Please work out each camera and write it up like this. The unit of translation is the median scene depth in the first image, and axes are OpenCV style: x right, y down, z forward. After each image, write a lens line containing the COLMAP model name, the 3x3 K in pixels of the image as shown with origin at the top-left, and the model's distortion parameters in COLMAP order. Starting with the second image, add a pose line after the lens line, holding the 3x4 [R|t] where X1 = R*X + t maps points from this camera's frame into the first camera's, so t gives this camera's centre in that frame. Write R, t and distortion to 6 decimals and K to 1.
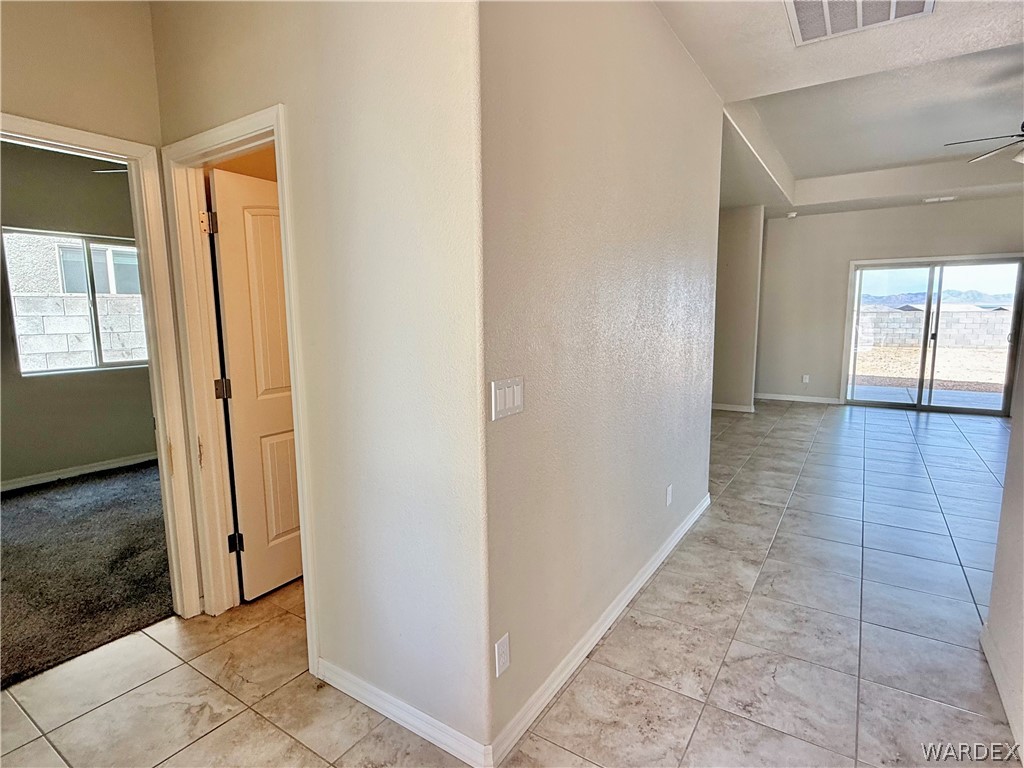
lens RADIAL K [[540.8, 0, 512.0], [0, 540.8, 384.0], [0, 0, 1]] dist [-0.005058, -0.001152]
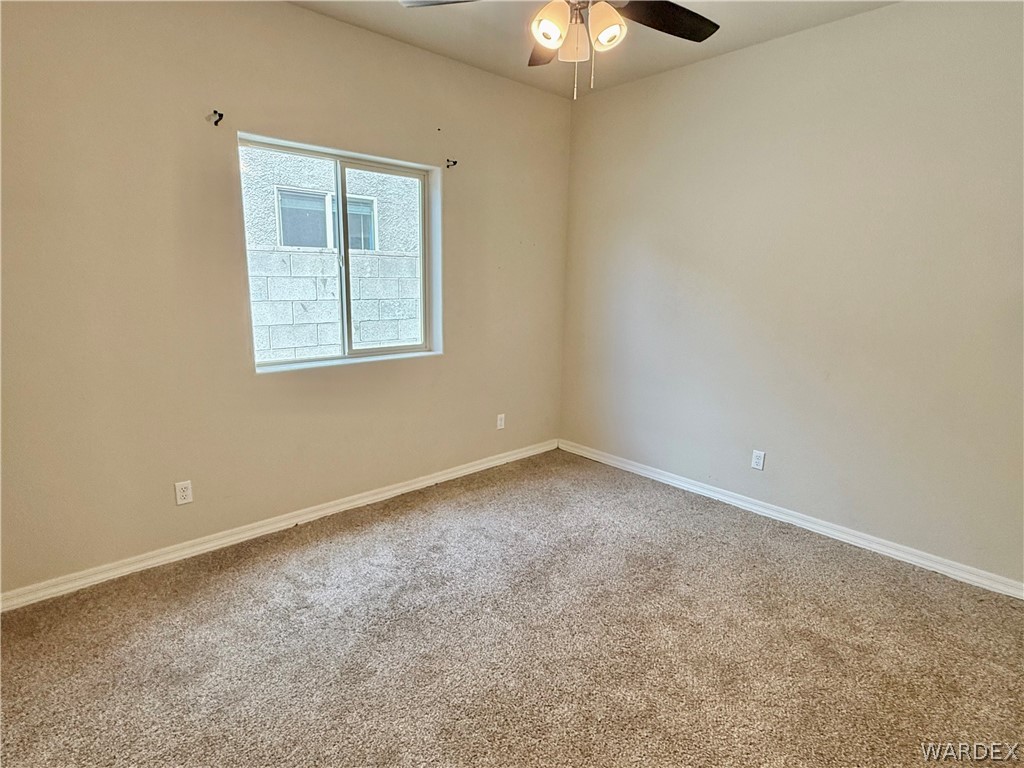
lens RADIAL K [[540.8, 0, 512.0], [0, 540.8, 384.0], [0, 0, 1]] dist [-0.005058, -0.001152]
pose [[0.969267, 0.078759, -0.233063, -0.408419], [-0.063216, 0.995294, 0.073435, -0.062176], [0.237750, -0.056445, 0.969685, 0.391111]]
